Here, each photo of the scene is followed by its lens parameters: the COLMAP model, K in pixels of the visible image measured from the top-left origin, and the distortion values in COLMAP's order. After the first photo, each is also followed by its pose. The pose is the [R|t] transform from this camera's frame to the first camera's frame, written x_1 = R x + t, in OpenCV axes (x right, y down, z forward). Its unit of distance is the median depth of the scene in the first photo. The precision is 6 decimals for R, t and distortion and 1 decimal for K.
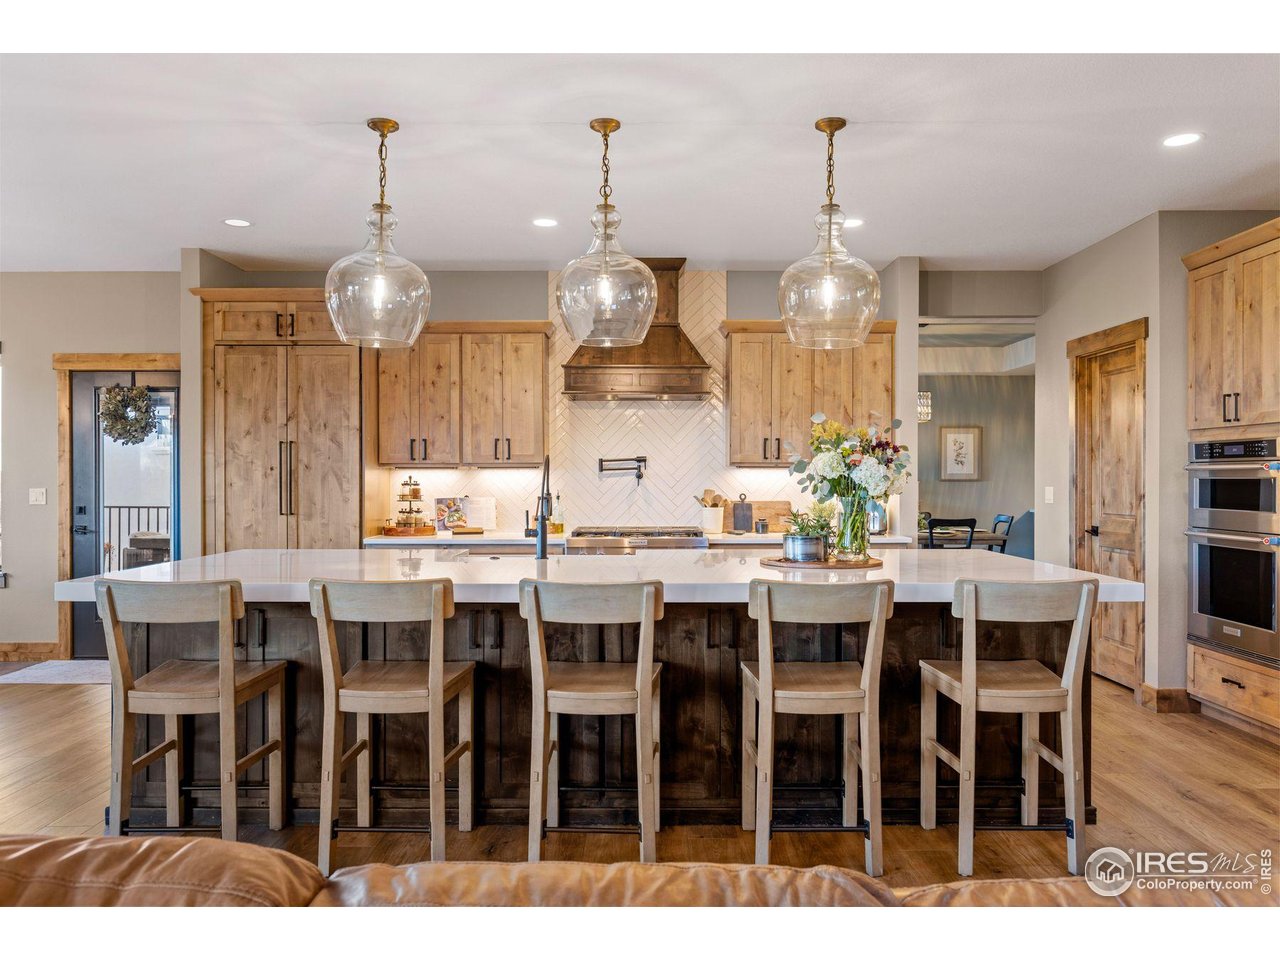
lens RADIAL K [[915.2, 0, 640.0], [0, 915.2, 480.0], [0, 0, 1]] dist [-0.001725, -0.001757]
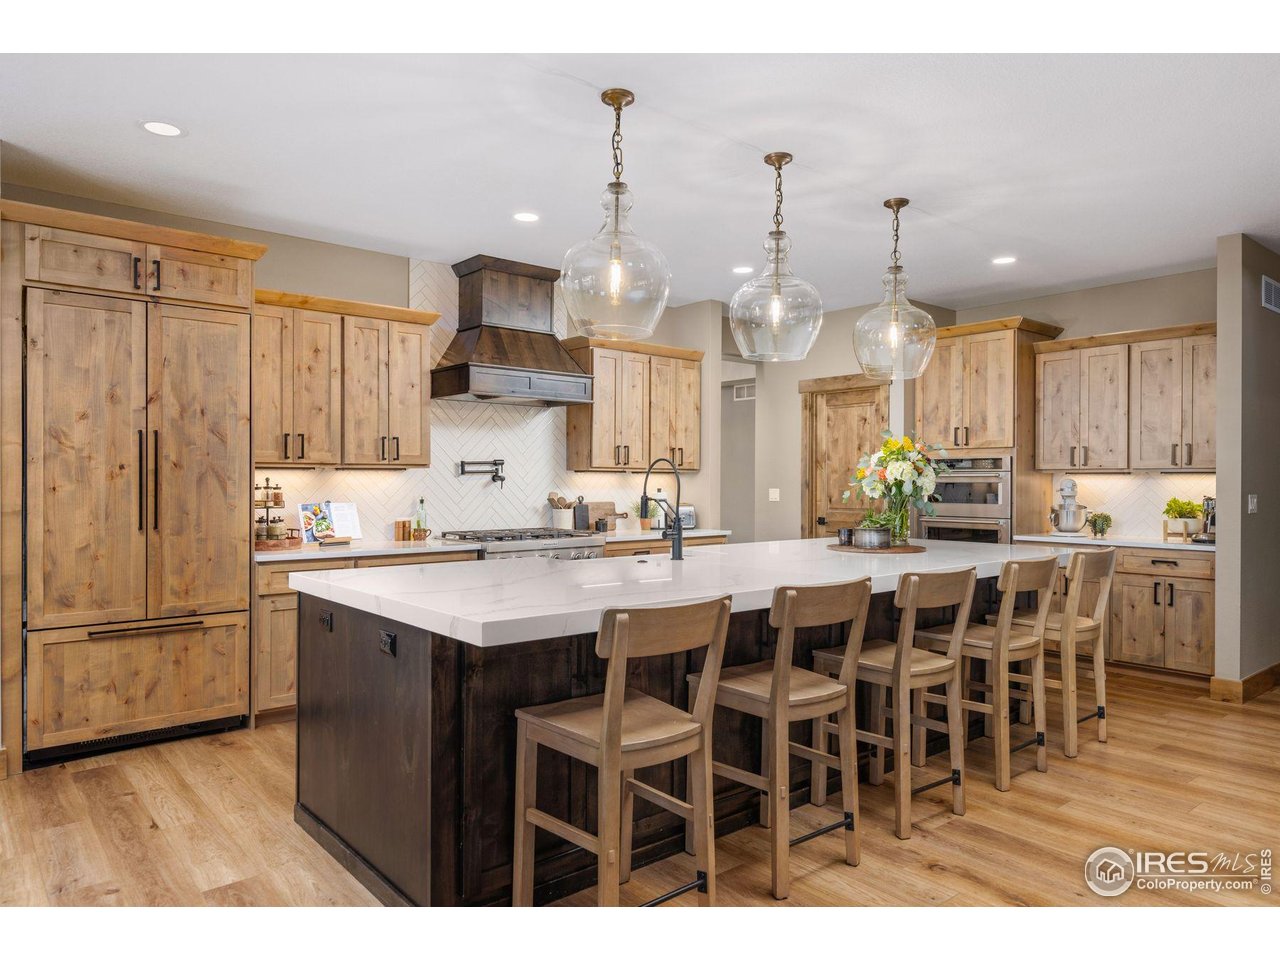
lens RADIAL K [[841.7, 0, 640.0], [0, 841.7, 480.0], [0, 0, 1]] dist [-0.001895, -0.002255]
pose [[0.760260, 0.004231, 0.649605, -0.524057], [-0.000601, 0.999983, -0.005809, 0.001859], [-0.649618, 0.004026, 0.760250, 0.219037]]
